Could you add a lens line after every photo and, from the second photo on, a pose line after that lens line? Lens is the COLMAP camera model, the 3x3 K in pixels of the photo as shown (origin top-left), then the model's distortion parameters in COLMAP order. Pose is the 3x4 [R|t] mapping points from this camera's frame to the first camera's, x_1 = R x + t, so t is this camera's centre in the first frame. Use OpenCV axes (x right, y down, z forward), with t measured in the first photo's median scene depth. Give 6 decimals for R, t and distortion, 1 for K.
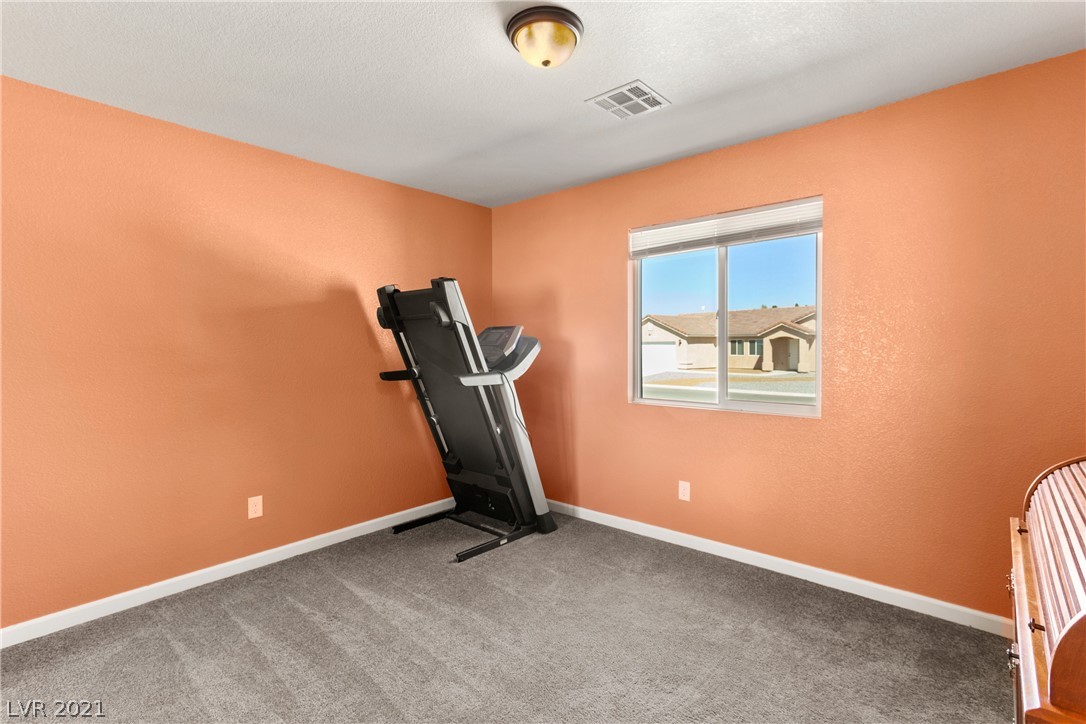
lens RADIAL K [[533.0, 0, 541.3], [0, 533.0, 353.4], [0, 0, 1]] dist [0.024772, 0.000982]
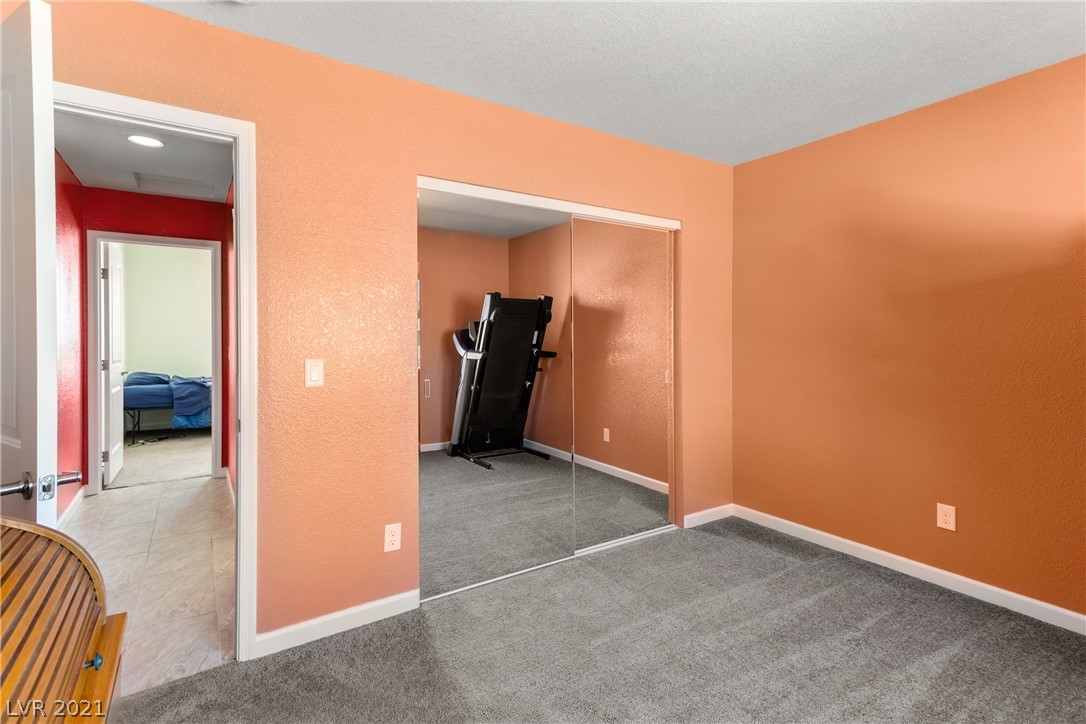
lens RADIAL K [[533.0, 0, 541.3], [0, 533.0, 353.4], [0, 0, 1]] dist [0.024772, 0.000982]
pose [[-0.288007, 0.039989, -0.956793, 0.575711], [-0.012412, 0.998888, 0.045484, -0.009253], [0.957548, 0.024975, -0.287191, 0.752690]]
